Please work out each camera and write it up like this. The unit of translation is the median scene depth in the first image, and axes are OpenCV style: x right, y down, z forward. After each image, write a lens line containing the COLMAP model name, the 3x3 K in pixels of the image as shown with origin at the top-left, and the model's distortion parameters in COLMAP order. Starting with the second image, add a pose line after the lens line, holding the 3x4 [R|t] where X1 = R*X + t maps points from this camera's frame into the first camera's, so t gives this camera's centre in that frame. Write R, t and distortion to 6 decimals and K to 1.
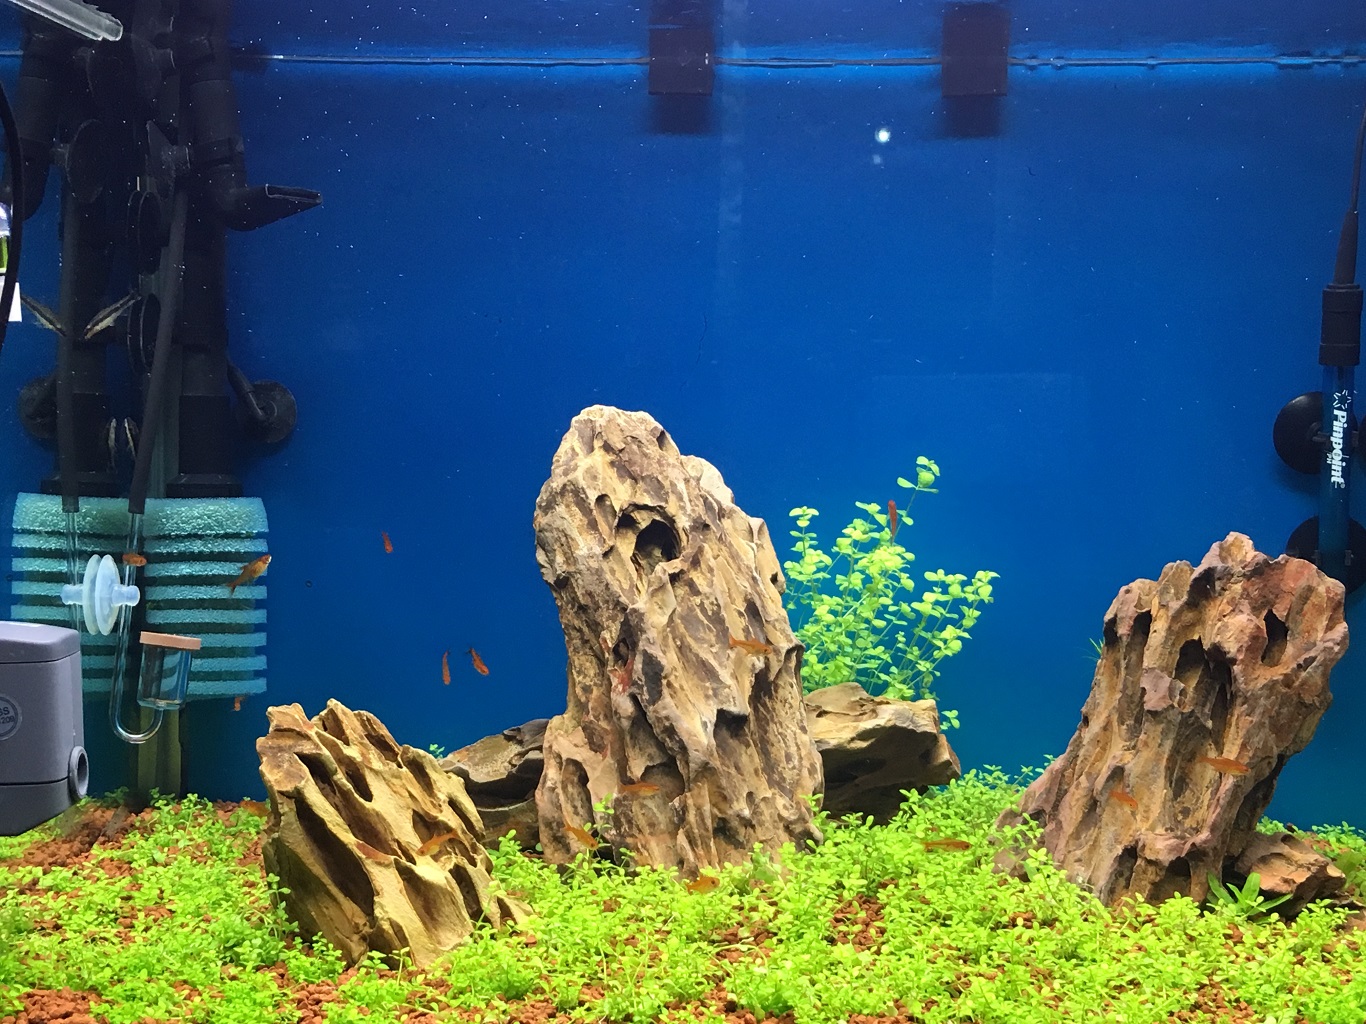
lens RADIAL K [[1939.8, 0, 683.0], [0, 1939.8, 512.0], [0, 0, 1]] dist [0.036834, 0.105084]
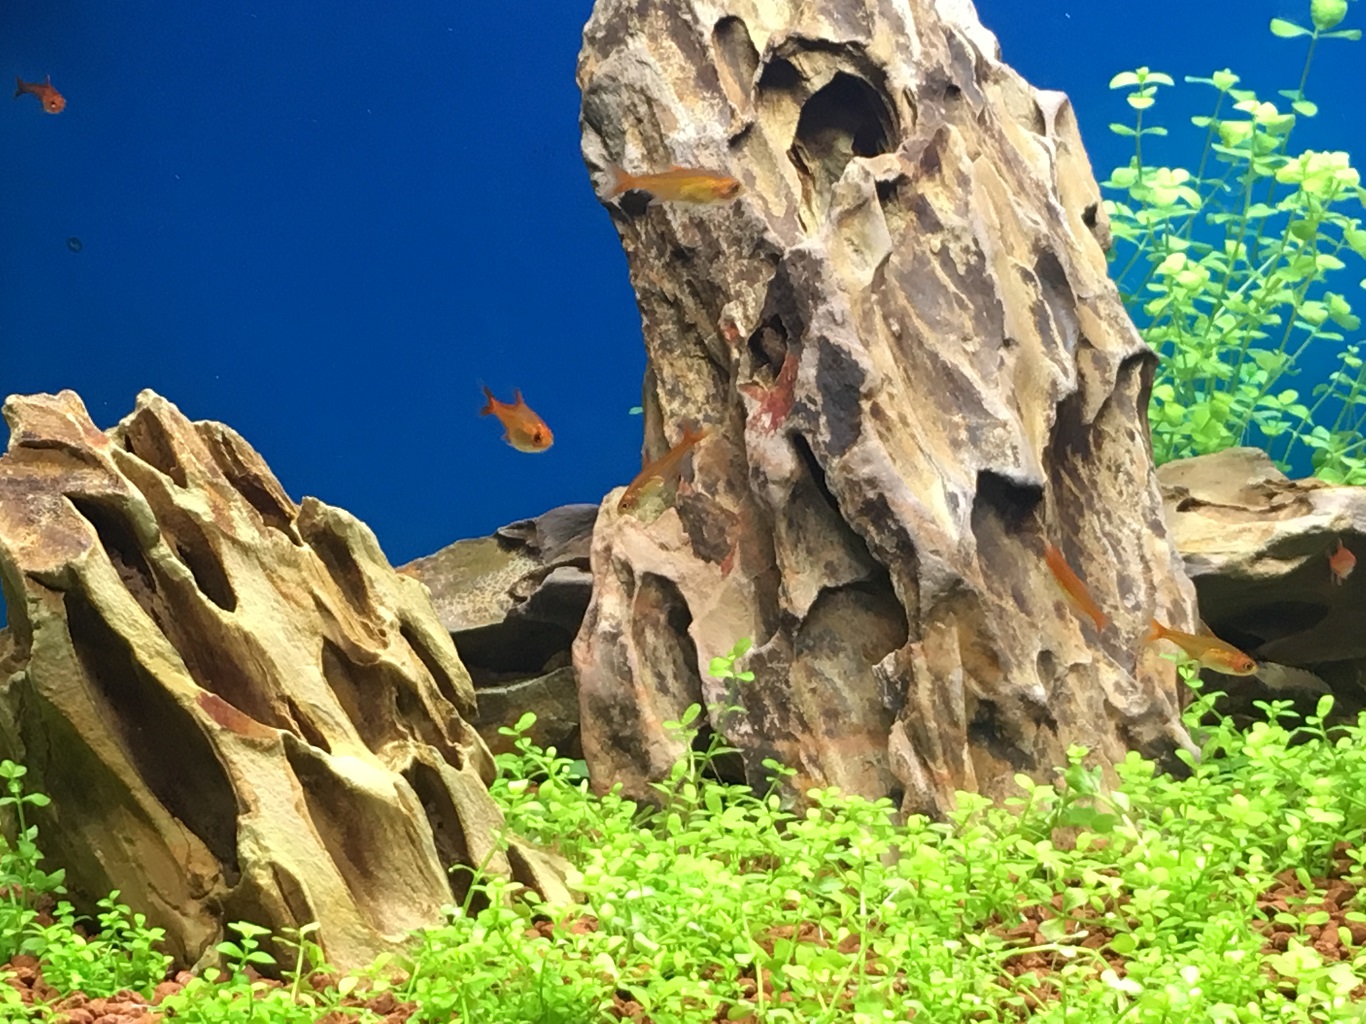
lens RADIAL K [[3453.5, 0, 683.0], [0, 3453.5, 512.0], [0, 0, 1]] dist [0.051864, 0.432505]
pose [[0.999621, 0.027520, -0.001085, -0.050840], [-0.027478, 0.999230, 0.028012, 0.090552], [0.001855, -0.027972, 0.999607, 0.184545]]
